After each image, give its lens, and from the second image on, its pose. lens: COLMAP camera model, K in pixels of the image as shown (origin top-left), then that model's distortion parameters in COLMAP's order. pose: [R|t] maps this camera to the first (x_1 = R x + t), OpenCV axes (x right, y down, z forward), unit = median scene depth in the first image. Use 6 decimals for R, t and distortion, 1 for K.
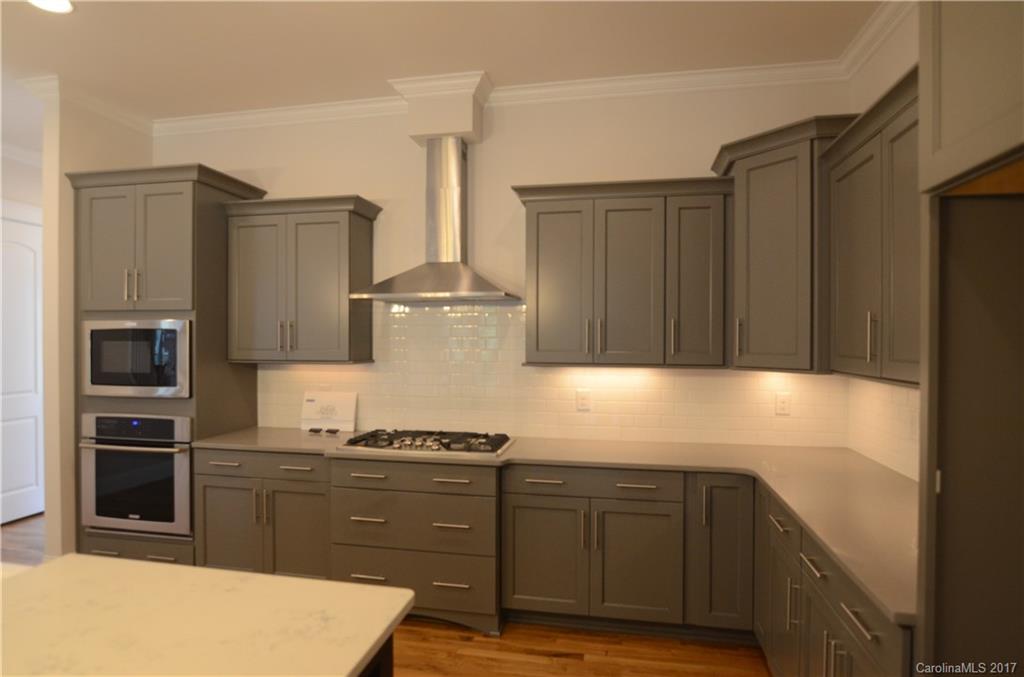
lens RADIAL K [[594.5, 0, 506.8], [0, 594.5, 341.4], [0, 0, 1]] dist [-0.028382, 0.003018]
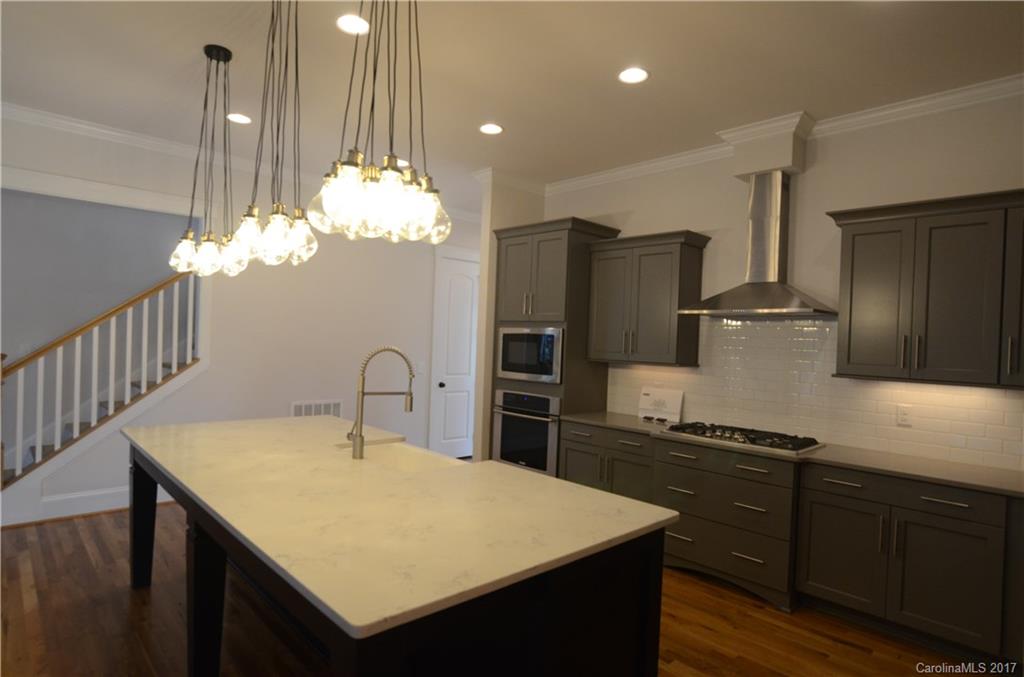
lens RADIAL K [[558.2, 0, 503.3], [0, 558.2, 345.3], [0, 0, 1]] dist [-0.021619, 0.000209]
pose [[0.817940, 0.035921, -0.574181, 0.107680], [-0.043038, 0.999073, 0.001193, 0.008196], [0.573691, 0.023736, 0.818728, -0.162869]]
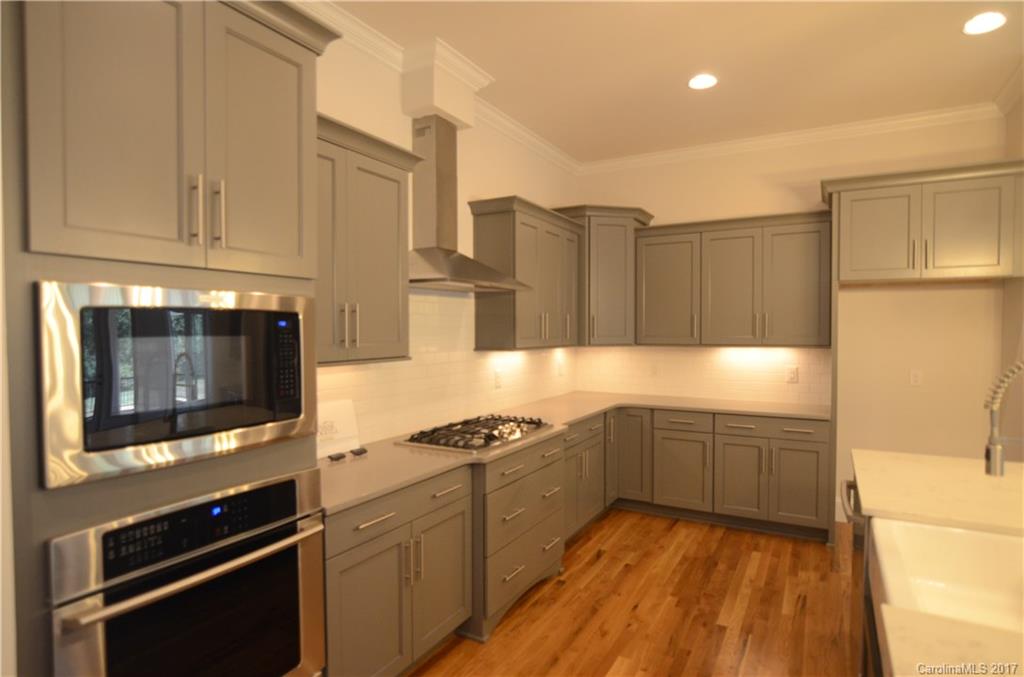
lens RADIAL K [[558.2, 0, 503.3], [0, 558.2, 345.3], [0, 0, 1]] dist [-0.021619, 0.000209]
pose [[0.307867, -0.030598, 0.950937, -0.968139], [0.010674, 0.999531, 0.028705, -0.002347], [-0.951370, 0.001313, 0.308049, 0.647104]]
